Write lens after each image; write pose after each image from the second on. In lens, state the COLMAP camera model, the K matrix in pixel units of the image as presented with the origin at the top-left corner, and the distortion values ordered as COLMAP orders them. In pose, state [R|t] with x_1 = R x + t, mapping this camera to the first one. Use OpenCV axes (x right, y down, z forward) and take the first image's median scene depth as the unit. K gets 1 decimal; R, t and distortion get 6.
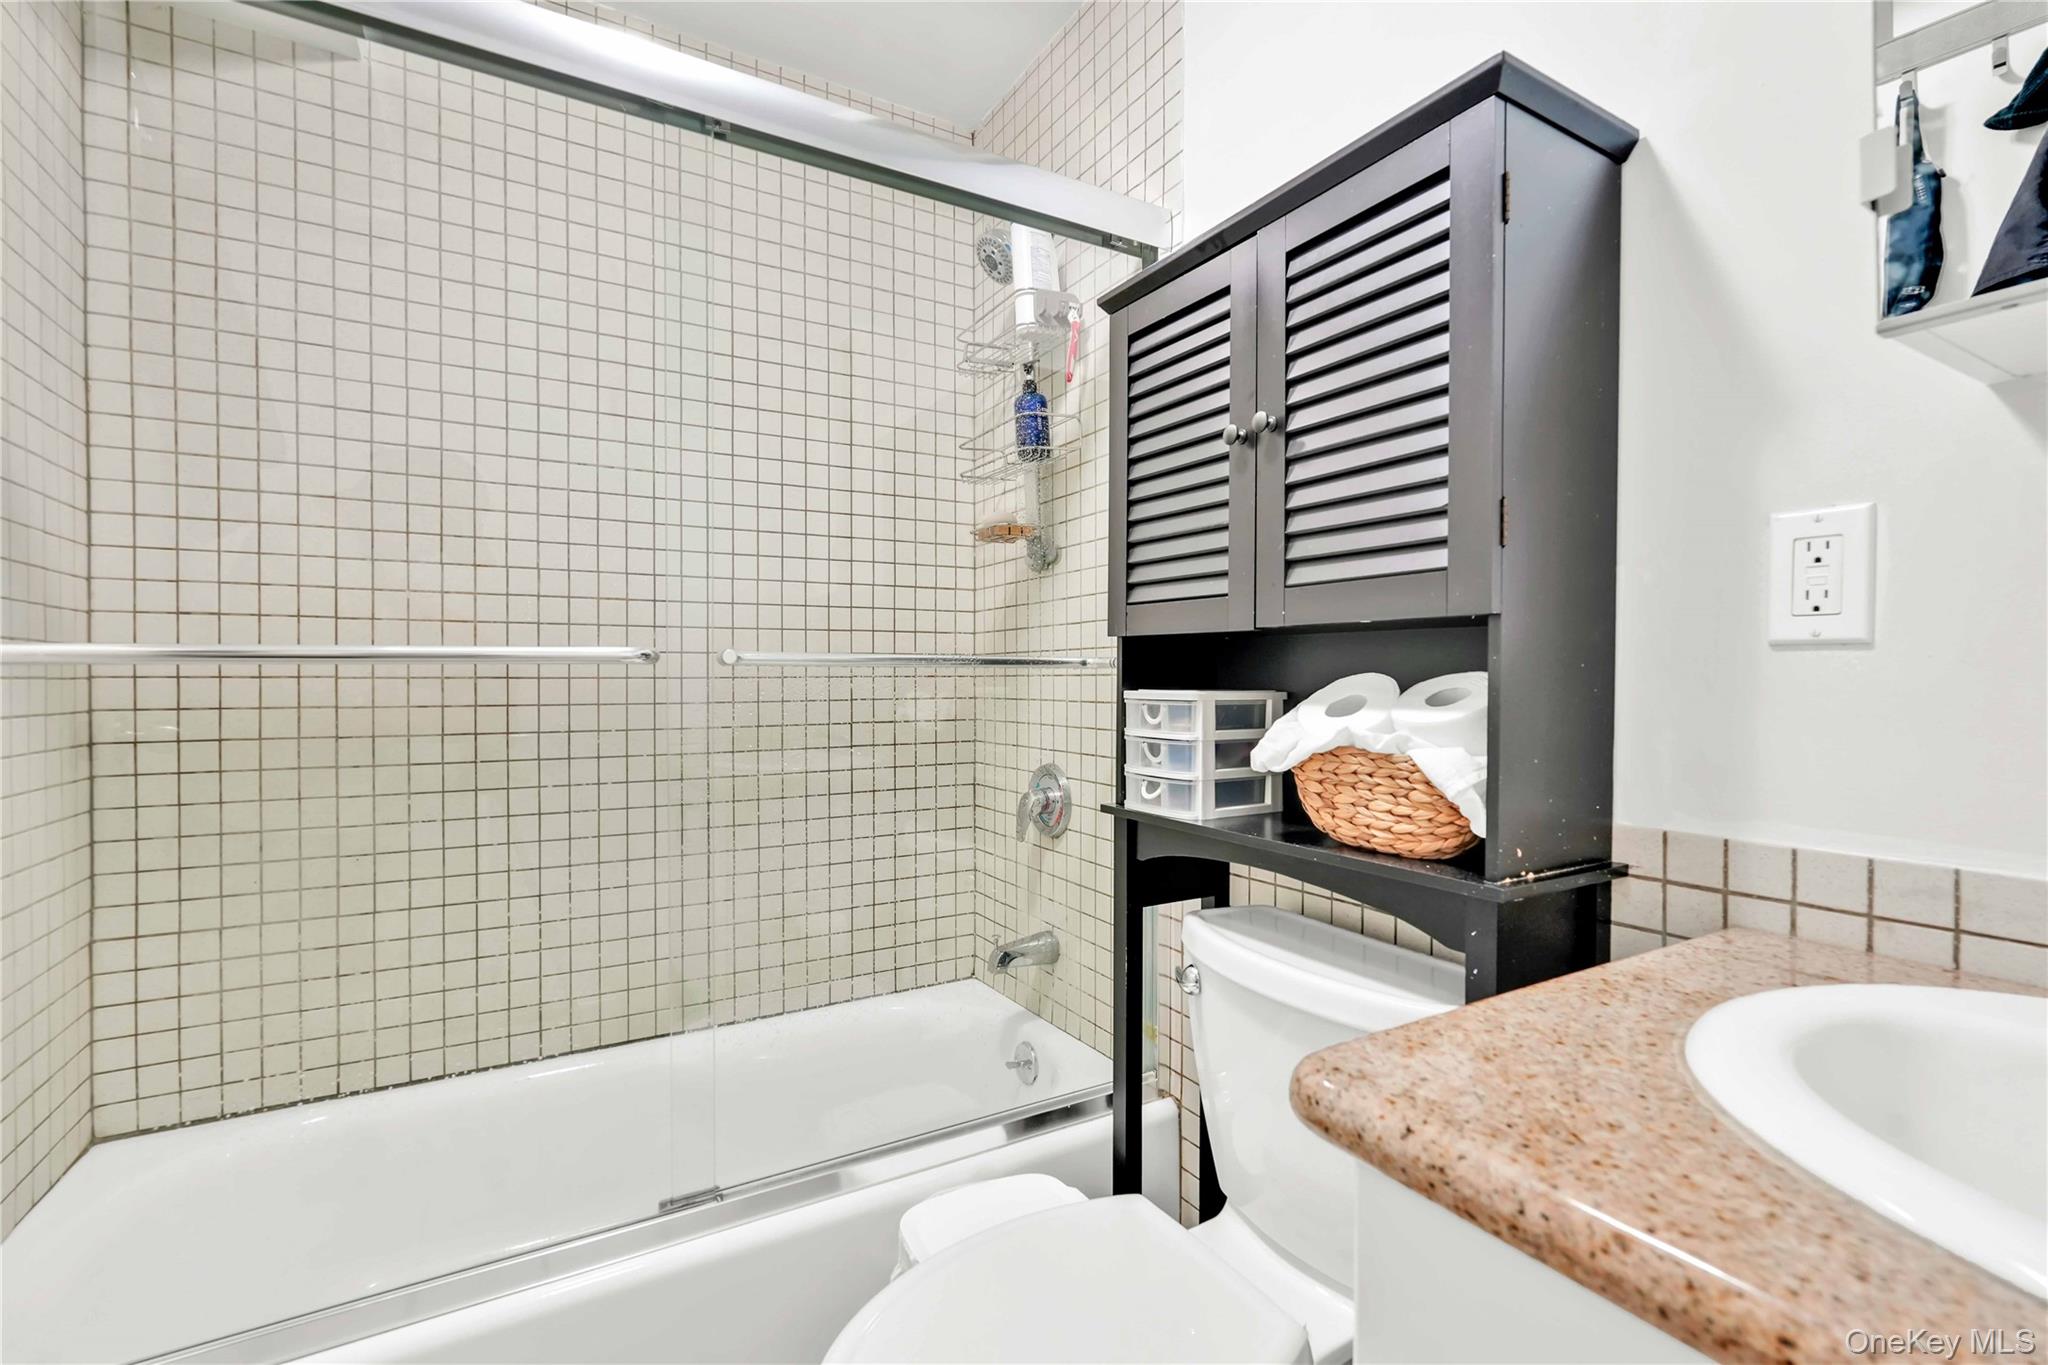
lens RADIAL K [[924.6, 0, 1024.0], [0, 924.6, 682.5], [0, 0, 1]] dist [-0.011793, 0.001941]
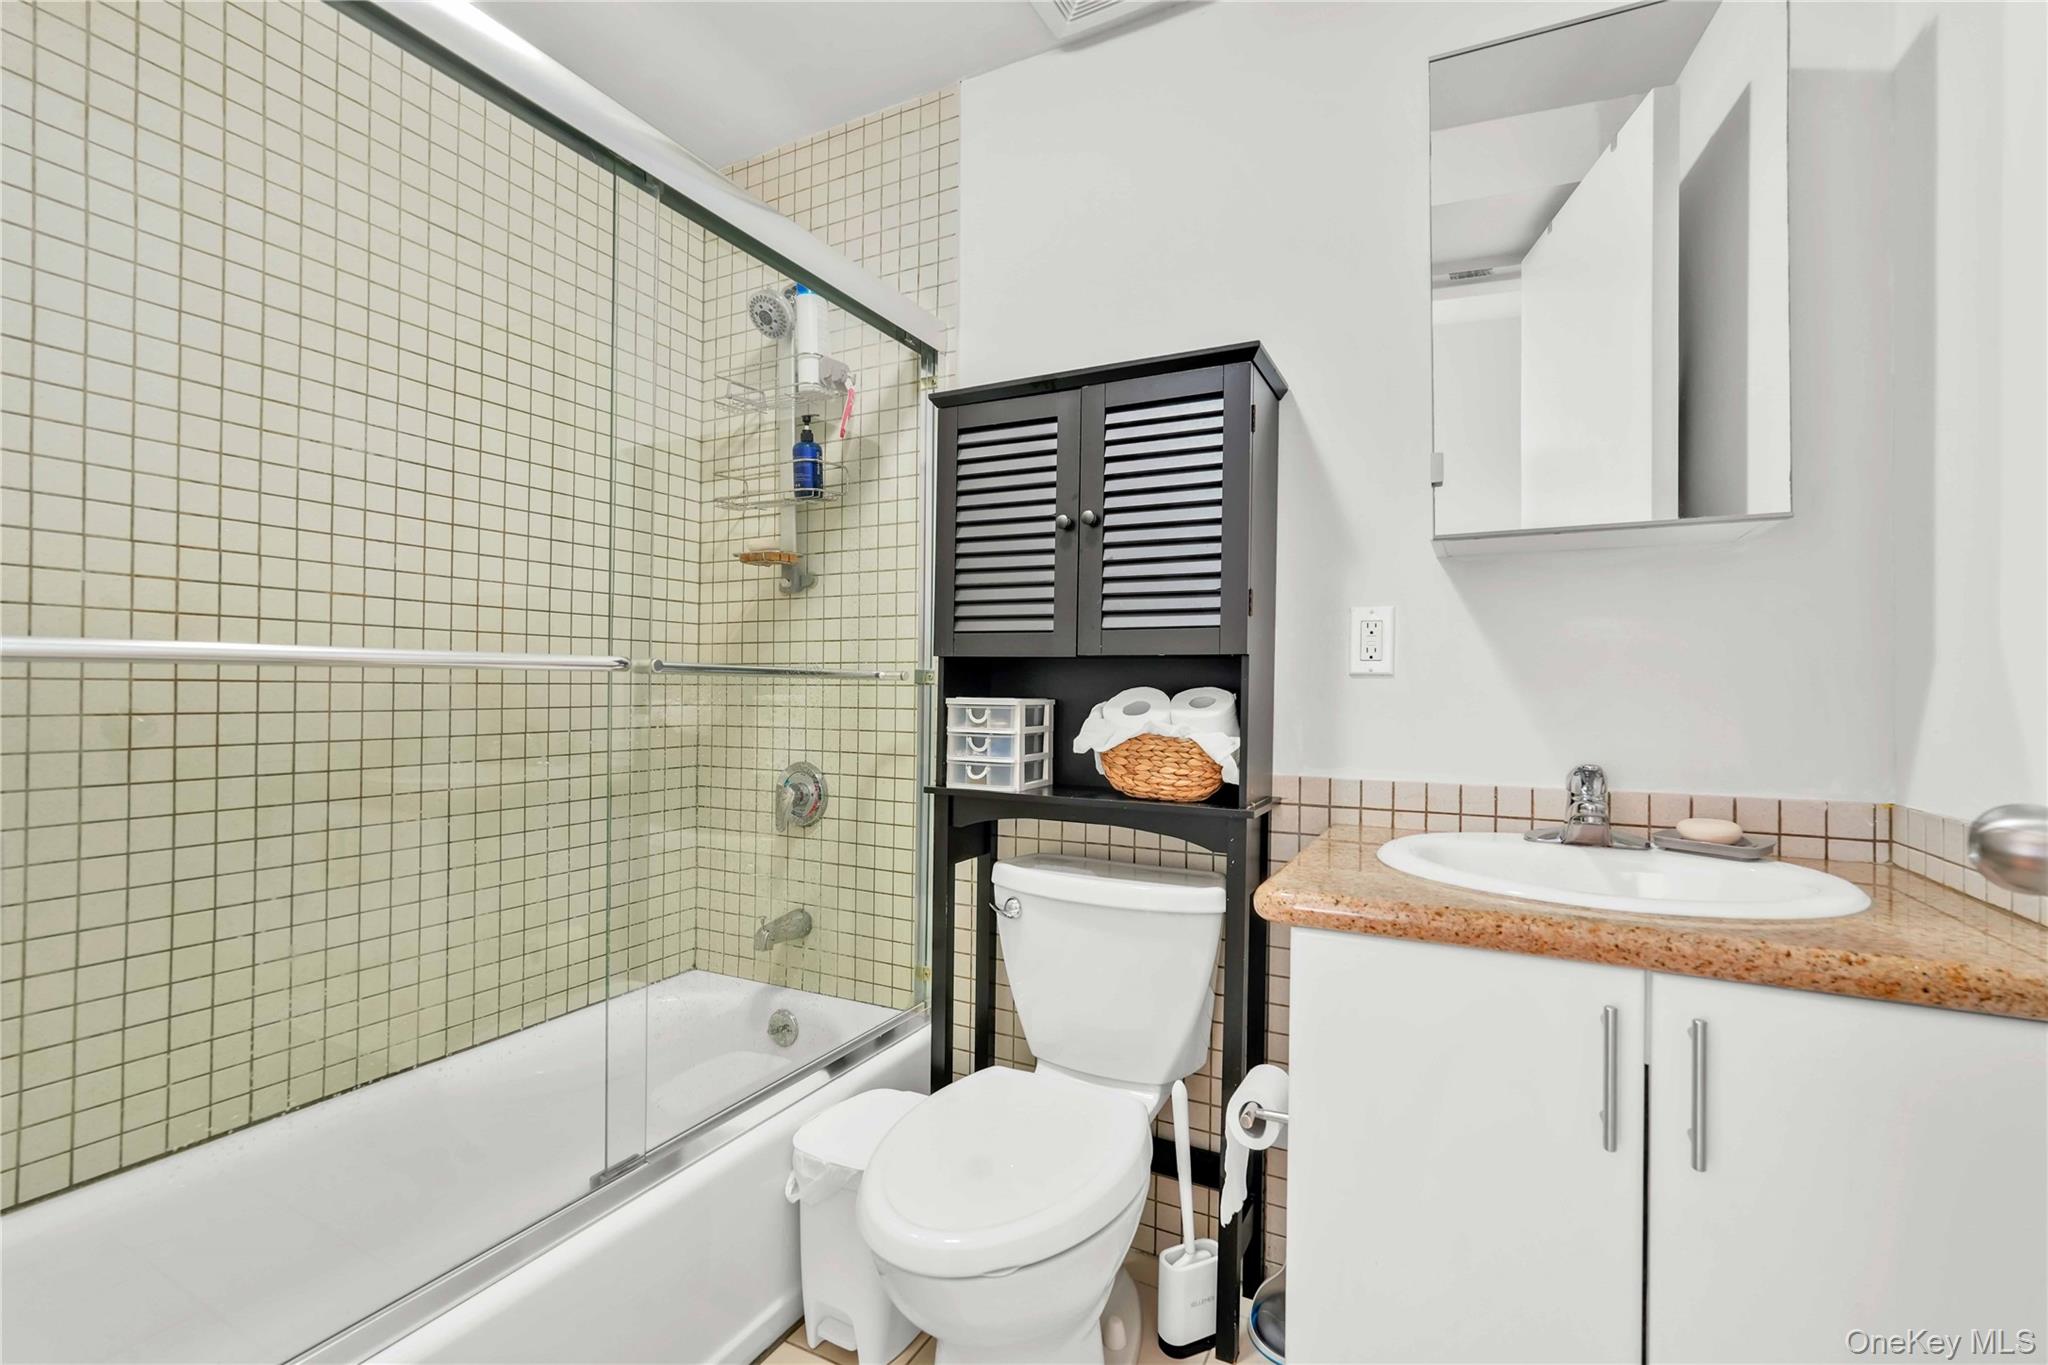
lens RADIAL K [[924.6, 0, 1024.0], [0, 924.6, 682.5], [0, 0, 1]] dist [-0.011793, 0.001941]
pose [[0.835101, 0.012833, 0.549947, -0.514739], [-0.007166, 0.999897, -0.012450, 0.002214], [-0.550050, 0.006456, 0.835107, -0.148605]]
